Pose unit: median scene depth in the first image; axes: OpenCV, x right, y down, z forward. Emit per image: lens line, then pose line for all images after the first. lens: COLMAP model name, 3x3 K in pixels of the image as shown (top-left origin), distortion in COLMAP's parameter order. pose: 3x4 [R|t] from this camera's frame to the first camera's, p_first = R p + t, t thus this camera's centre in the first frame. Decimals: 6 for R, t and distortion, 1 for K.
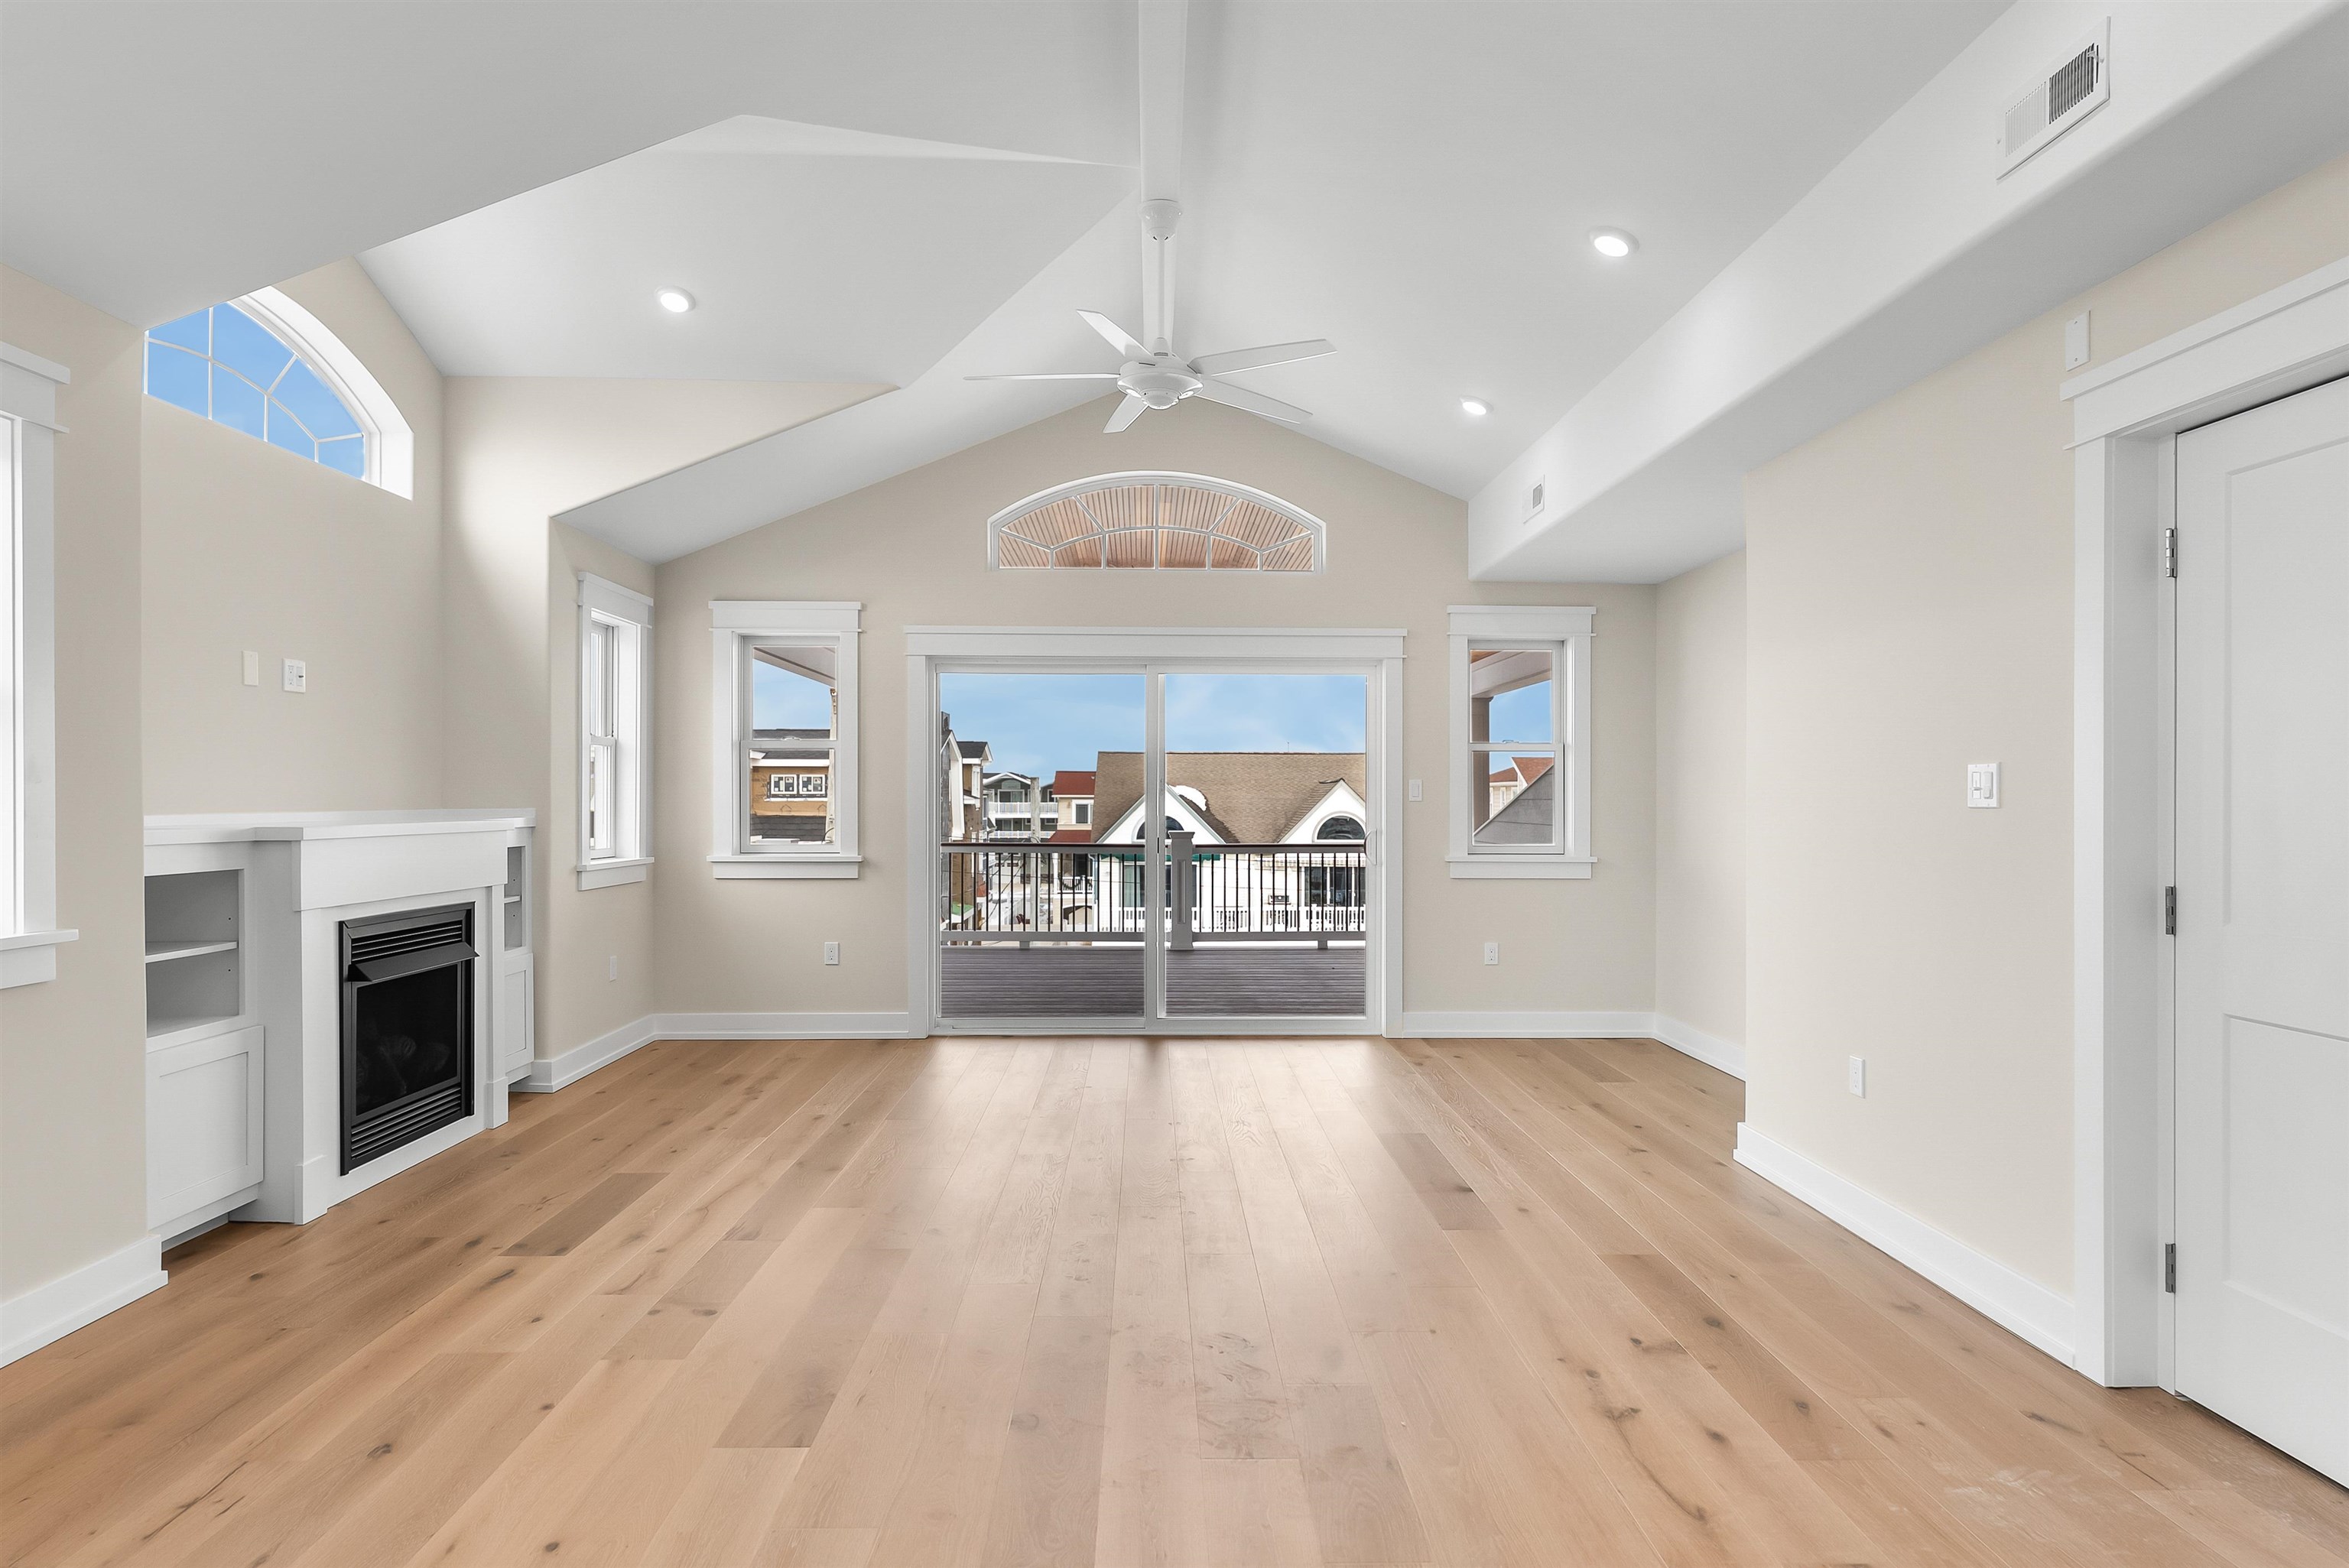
lens RADIAL K [[1271.8, 0, 1184.1], [0, 1271.8, 787.9], [0, 0, 1]] dist [0.003247, -0.000622]
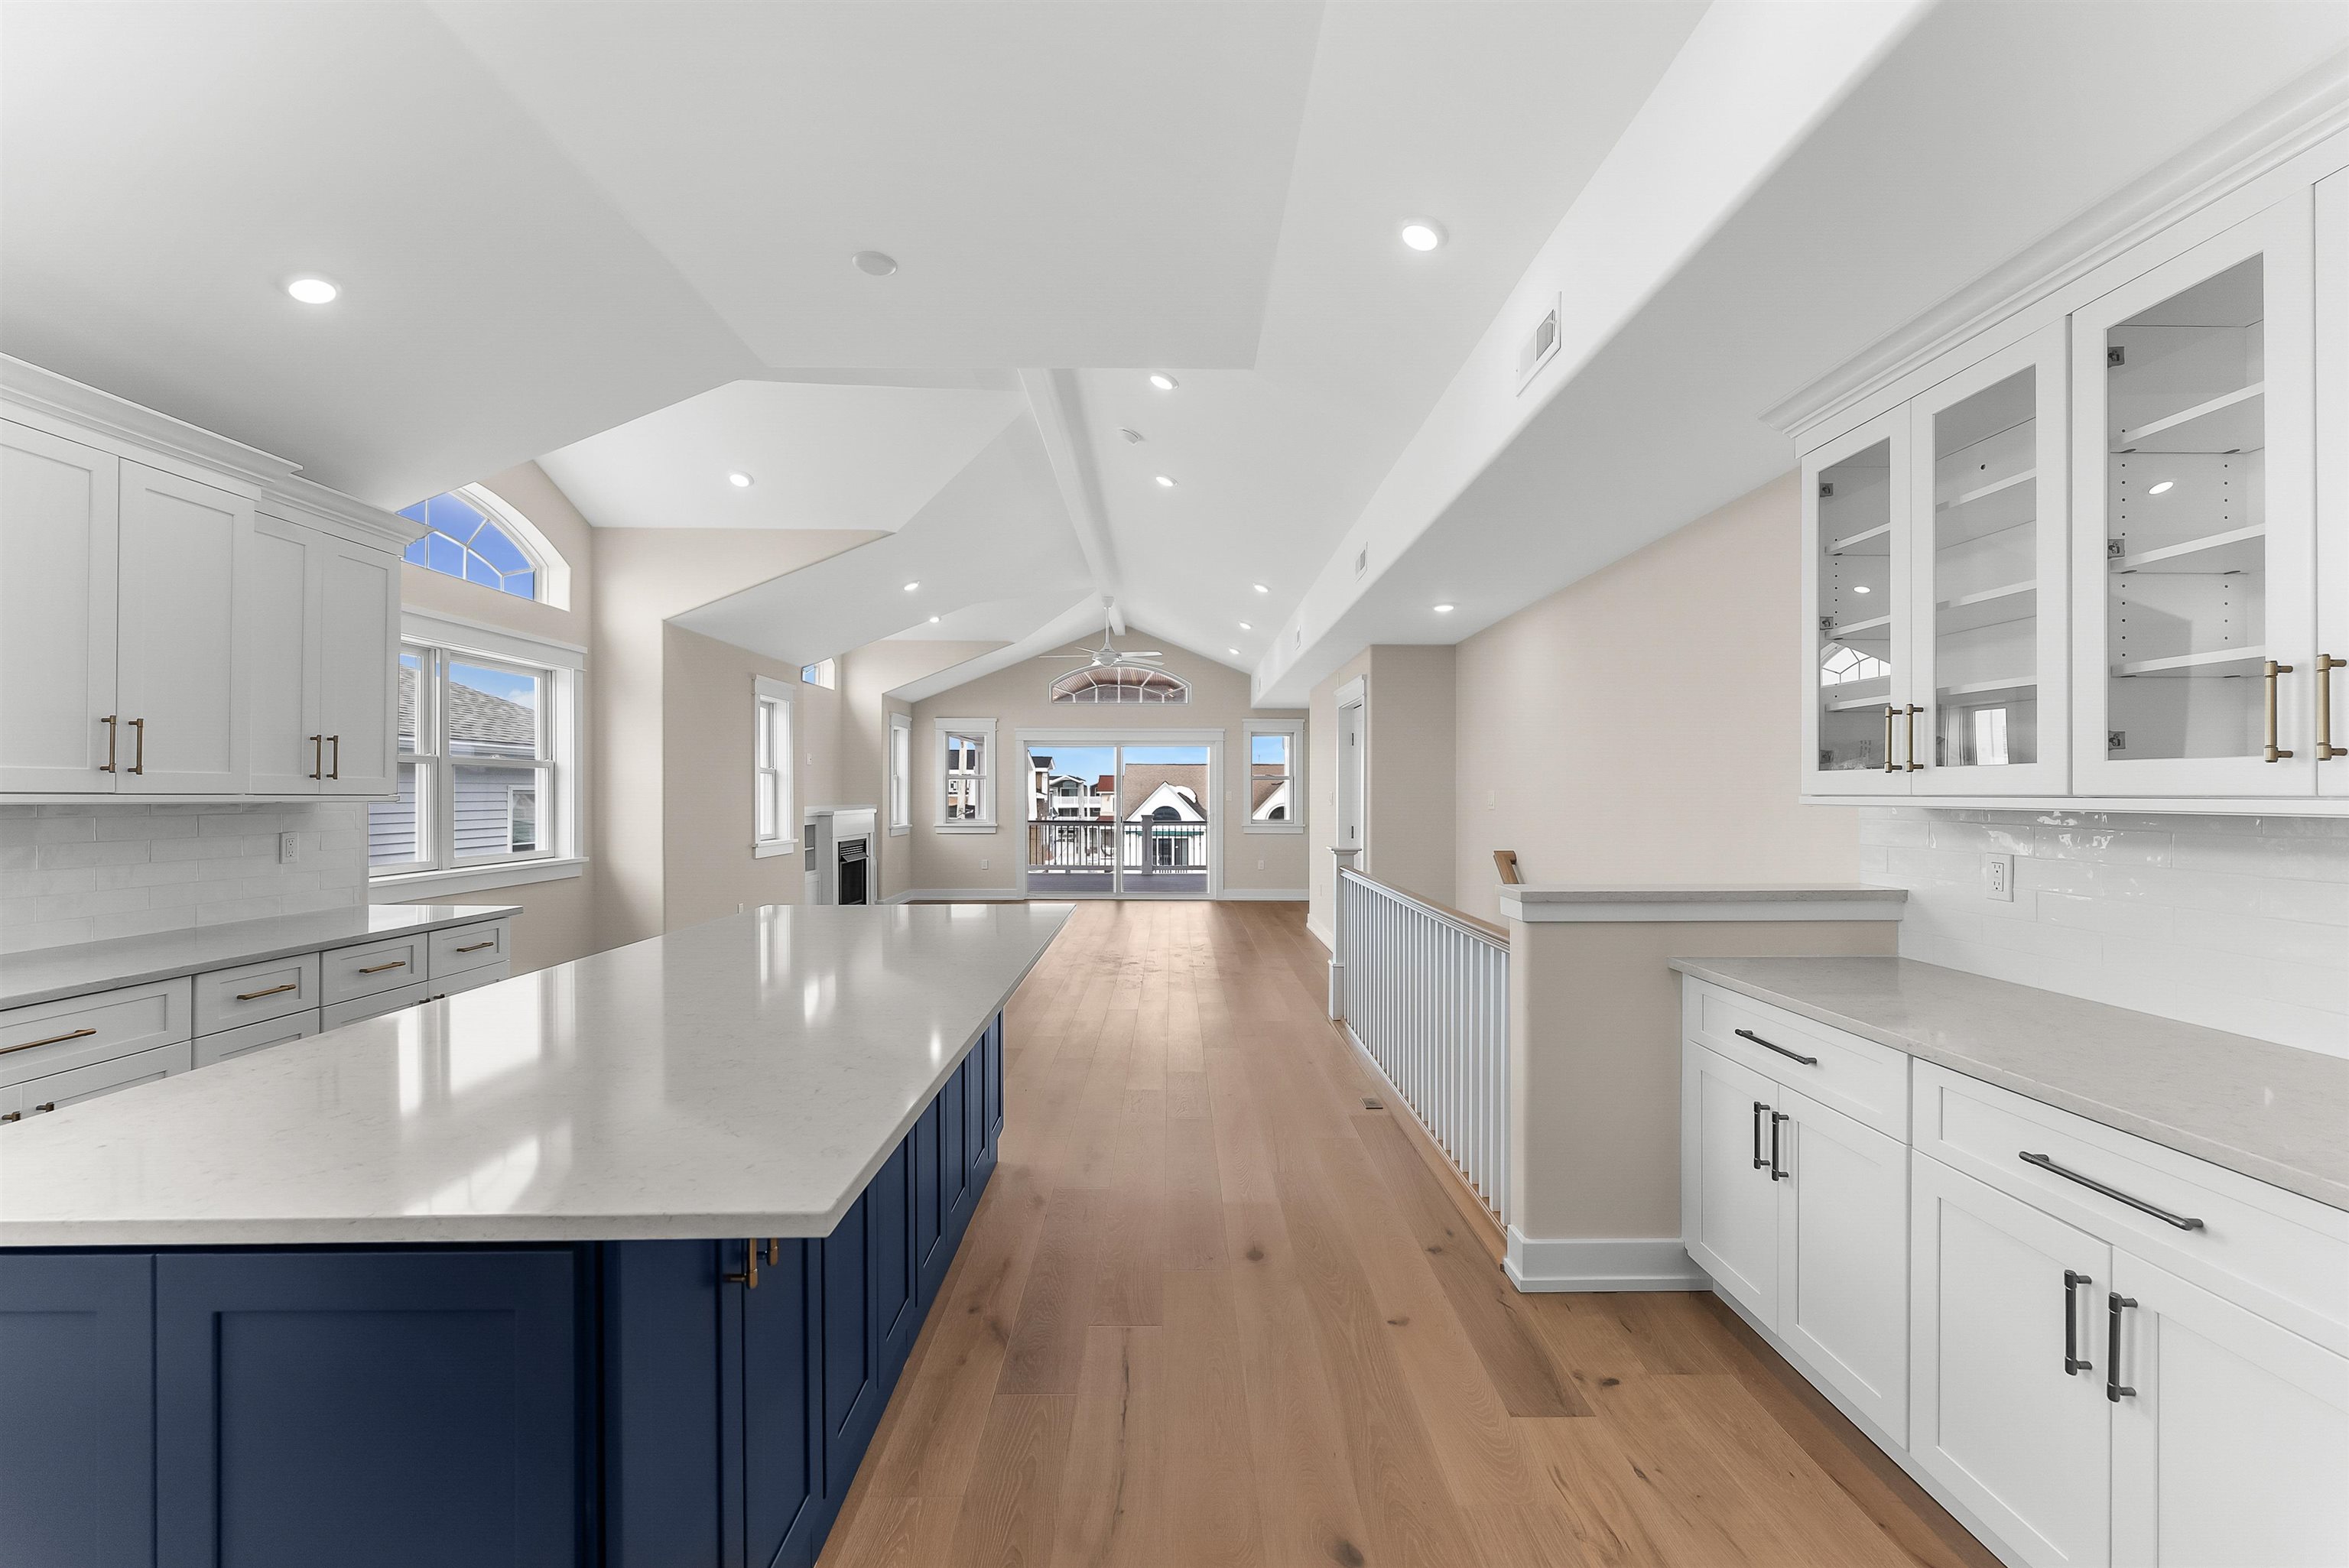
lens RADIAL K [[947.5, 0, 1172.1], [0, 947.5, 792.8], [0, 0, 1]] dist [-0.010187, 0.000093]
pose [[0.999589, 0.000022, -0.028654, 0.130406], [0.000215, 0.999966, 0.008265, -0.020454], [0.028653, -0.008268, 0.999555, -0.786902]]
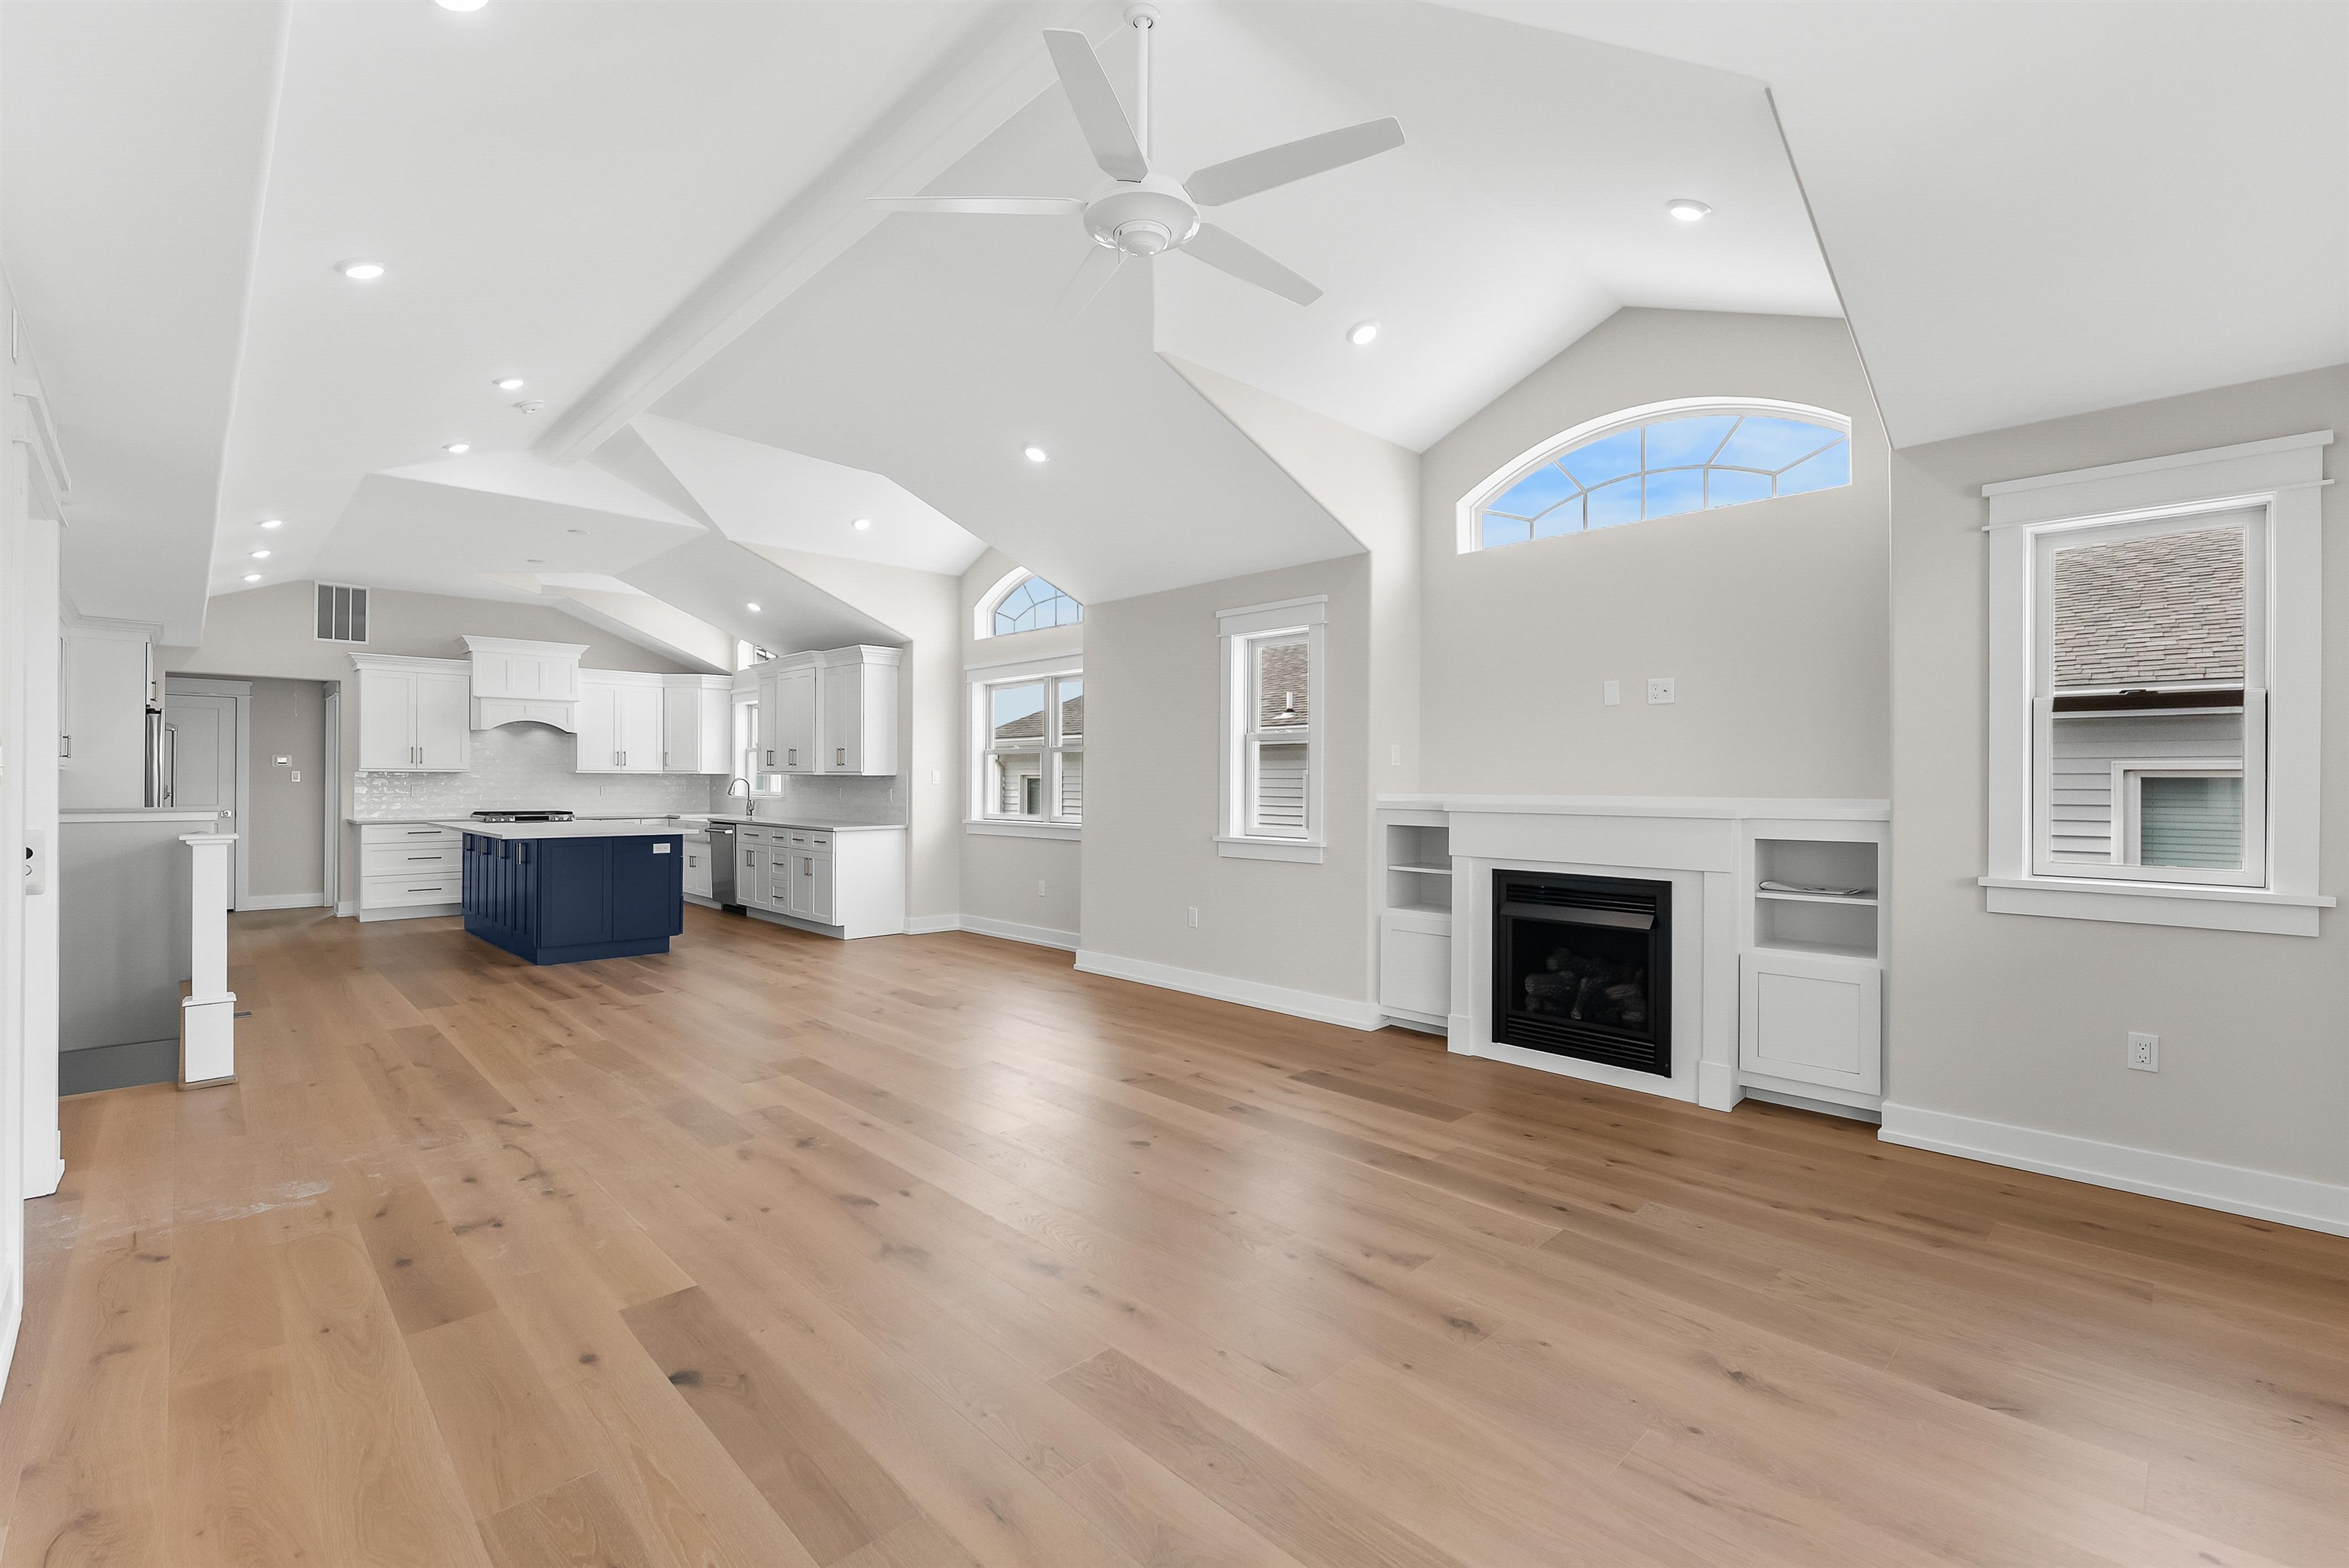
lens RADIAL K [[1007.9, 0, 1164.3], [0, 1007.9, 782.8], [0, 0, 1]] dist [-0.000676, -0.000031]
pose [[-0.735674, -0.006574, -0.677304, 0.247877], [-0.001731, 0.999968, -0.007825, 0.009463], [0.677334, -0.004584, -0.735661, 0.979193]]
